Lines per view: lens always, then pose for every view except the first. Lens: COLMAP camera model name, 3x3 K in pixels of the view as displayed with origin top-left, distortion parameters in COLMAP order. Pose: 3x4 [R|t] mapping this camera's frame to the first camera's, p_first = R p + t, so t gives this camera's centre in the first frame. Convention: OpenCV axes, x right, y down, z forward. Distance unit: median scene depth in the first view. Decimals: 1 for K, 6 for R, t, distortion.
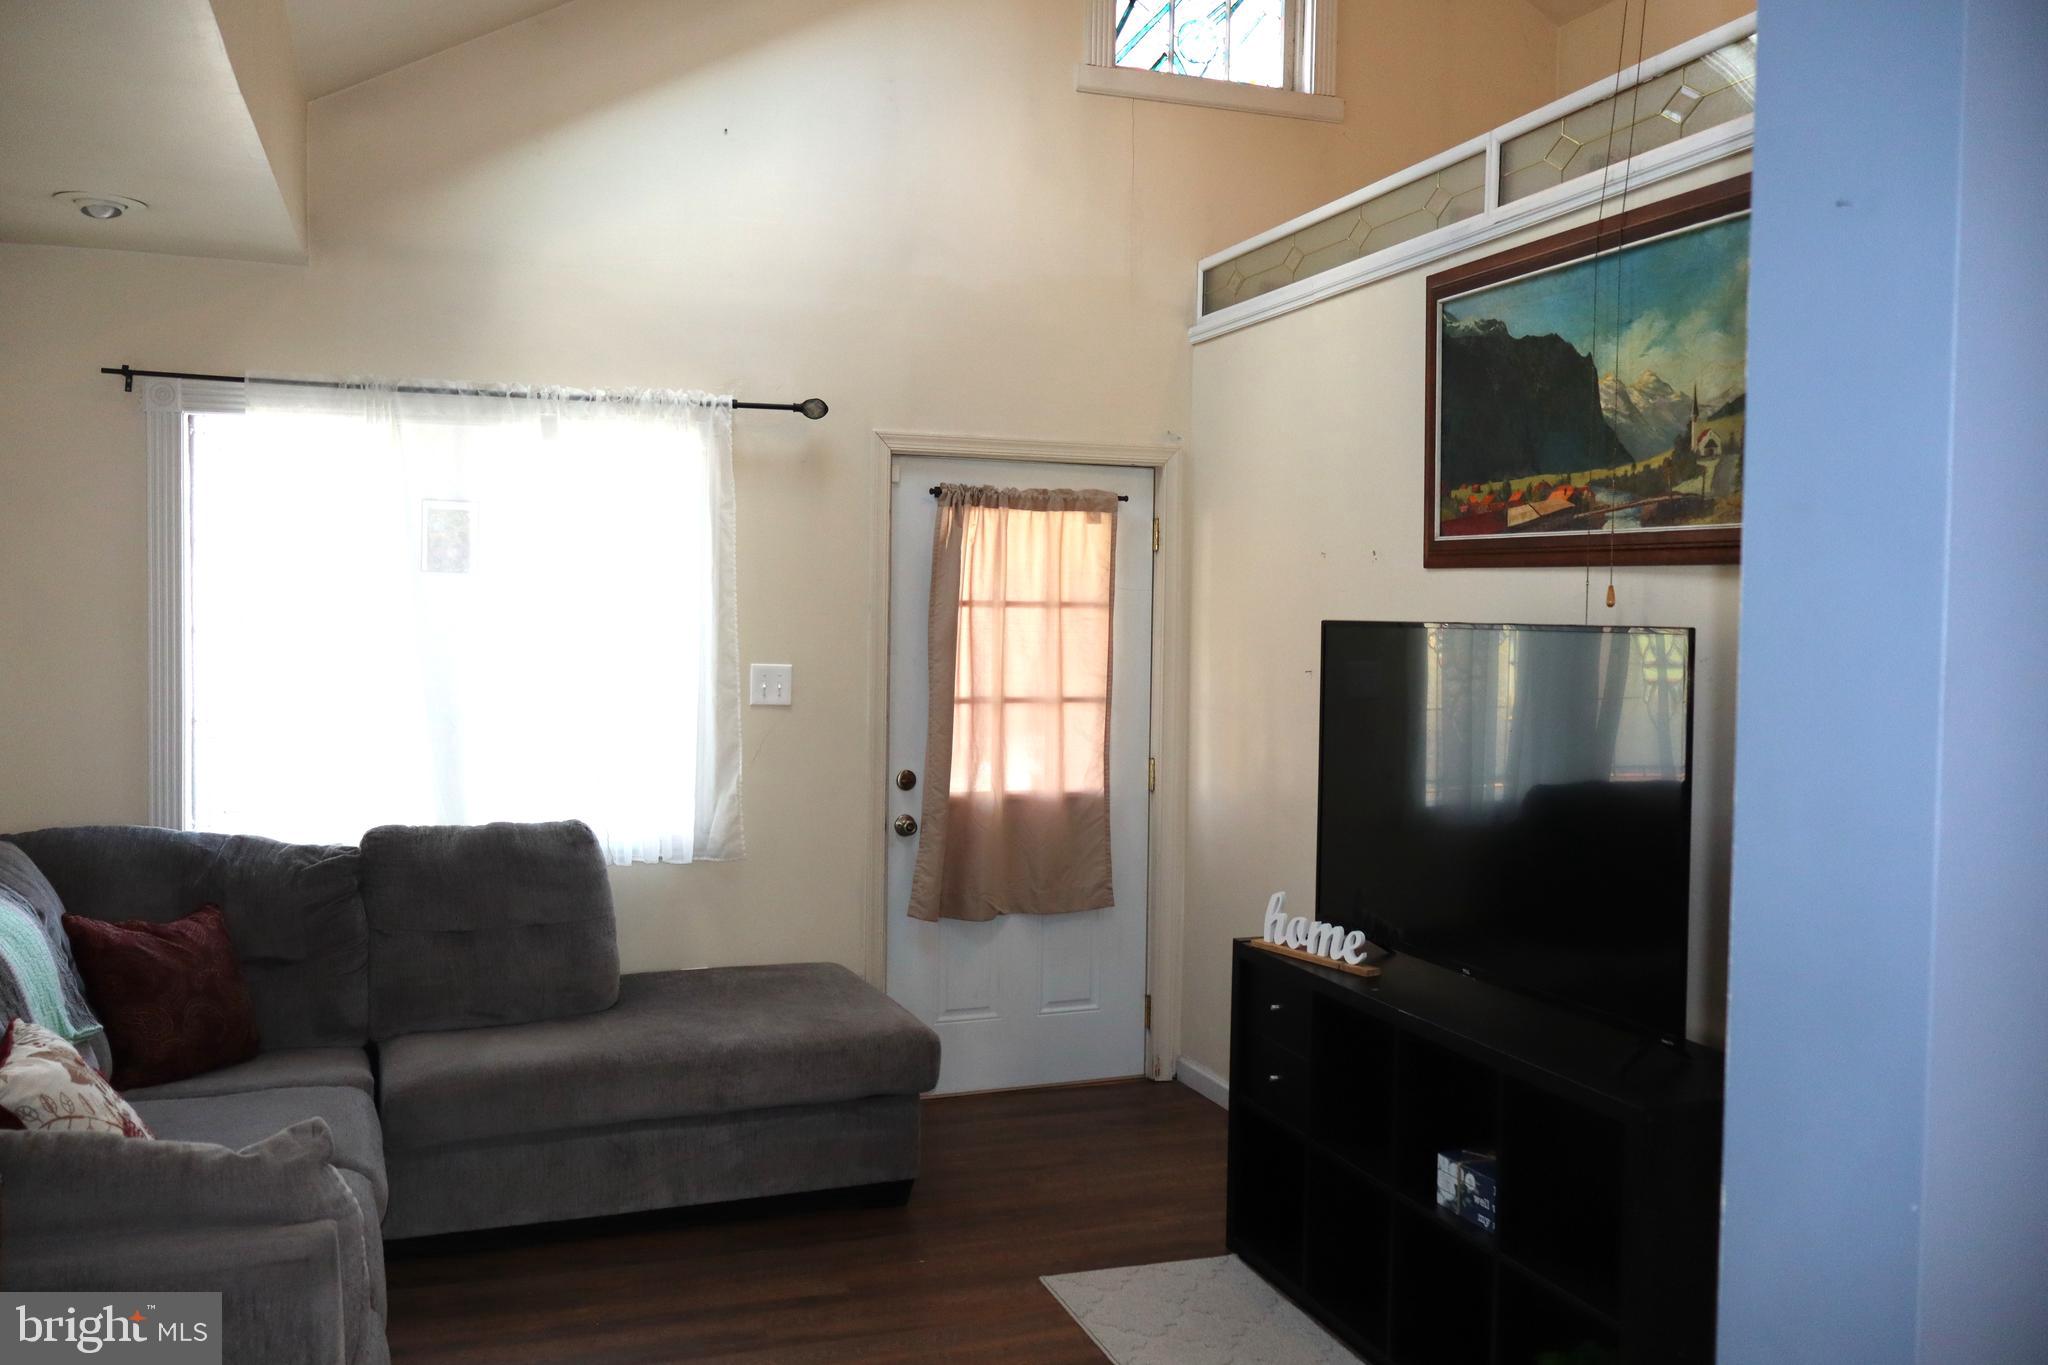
lens RADIAL K [[1705.4, 0, 1029.8], [0, 1705.4, 675.3], [0, 0, 1]] dist [0.001773, -0.002517]
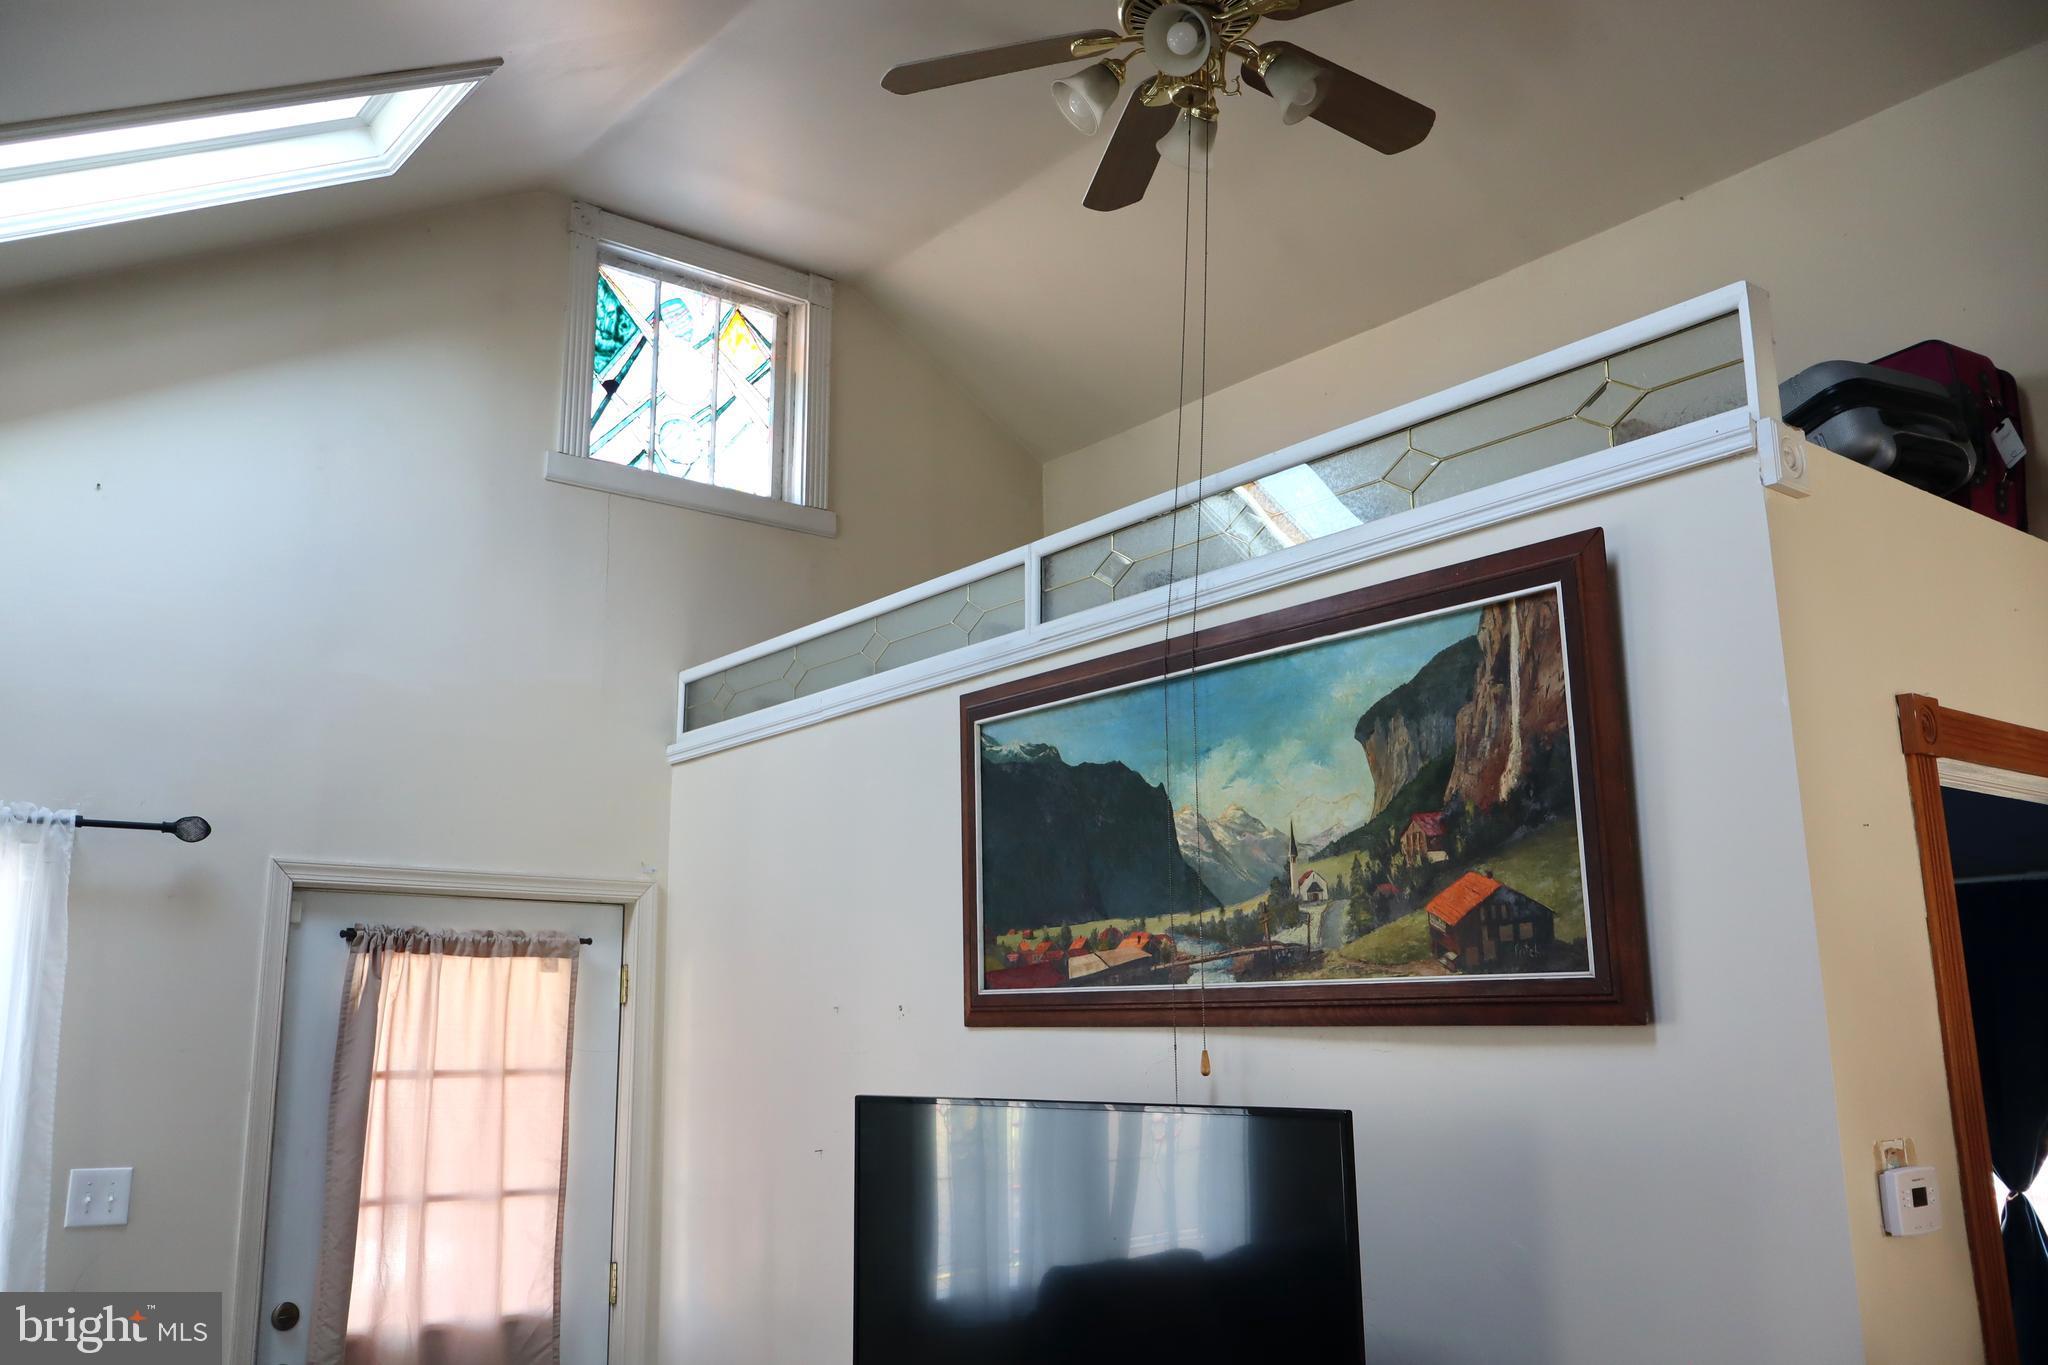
lens RADIAL K [[1705.4, 0, 1014.2], [0, 1705.4, 694.4], [0, 0, 1]] dist [0.001773, -0.002517]
pose [[0.945546, 0.044099, 0.322487, -0.023278], [0.033555, 0.972294, -0.231342, -0.021252], [-0.323754, 0.229566, 0.917869, 0.136156]]
